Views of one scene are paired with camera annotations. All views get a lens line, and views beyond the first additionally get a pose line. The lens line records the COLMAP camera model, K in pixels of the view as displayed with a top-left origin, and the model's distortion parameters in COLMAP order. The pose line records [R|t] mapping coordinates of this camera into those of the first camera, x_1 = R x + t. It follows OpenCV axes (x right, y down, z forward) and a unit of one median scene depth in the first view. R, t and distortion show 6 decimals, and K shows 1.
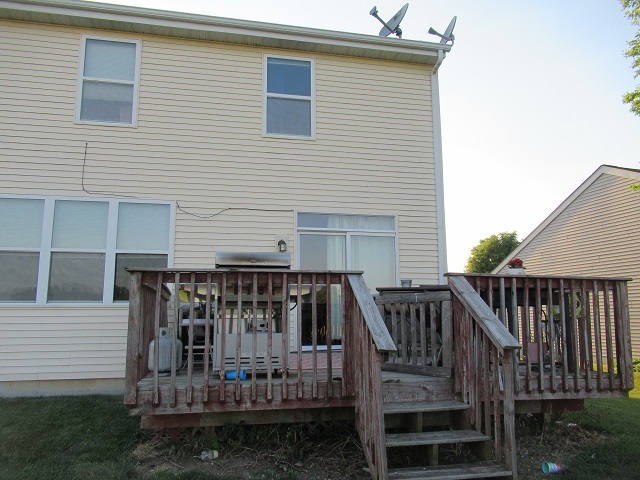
lens RADIAL K [[480.5, 0, 321.1], [0, 480.5, 236.5], [0, 0, 1]] dist [0.002664, -0.012214]
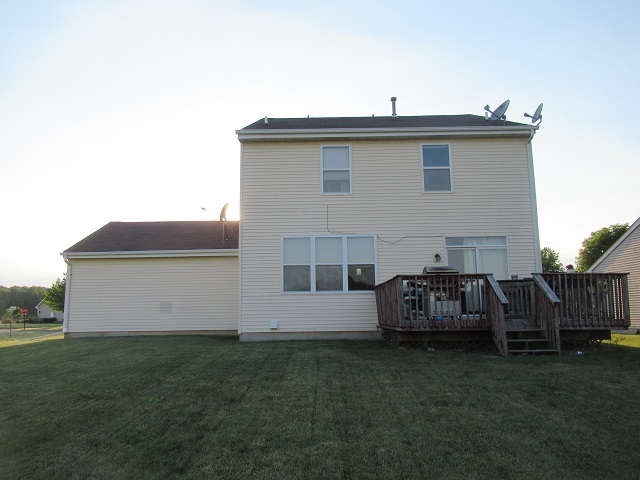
lens RADIAL K [[480.5, 0, 321.9], [0, 480.5, 237.2], [0, 0, 1]] dist [0.002664, -0.012214]
pose [[0.976673, -0.040641, -0.210853, -0.124045], [0.043334, 0.999027, 0.008169, -0.087541], [0.210316, -0.017115, 0.977484, -0.800315]]
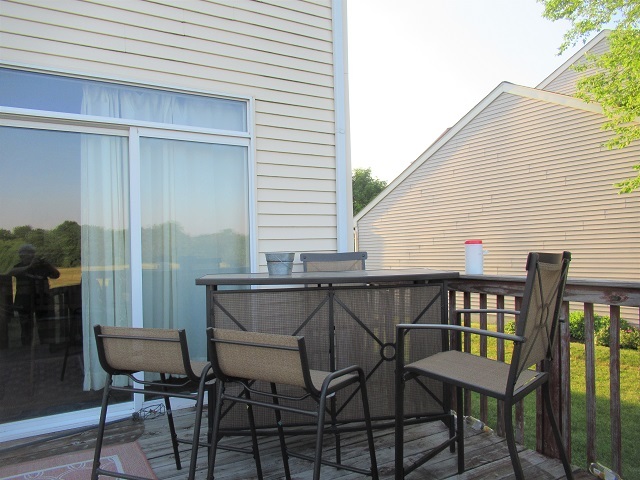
lens RADIAL K [[480.5, 0, 310.2], [0, 480.5, 241.6], [0, 0, 1]] dist [0.002664, -0.012214]
pose [[0.954822, -0.006842, 0.297098, 0.082942], [-0.037109, 0.989165, 0.142043, 0.024703], [-0.294851, -0.146651, 0.944223, 0.601550]]
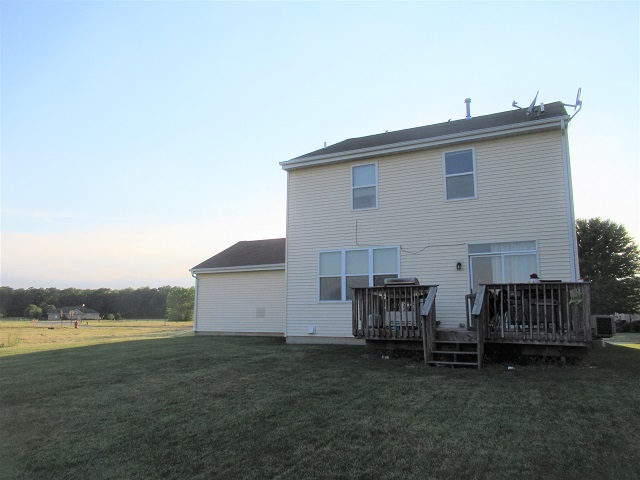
lens RADIAL K [[480.5, 0, 320.6], [0, 480.5, 241.3], [0, 0, 1]] dist [0.002664, -0.012214]
pose [[0.780077, -0.088624, -0.619376, 0.615225], [0.094405, 0.995256, -0.023508, -0.075808], [0.618521, -0.040134, 0.784743, -0.653374]]
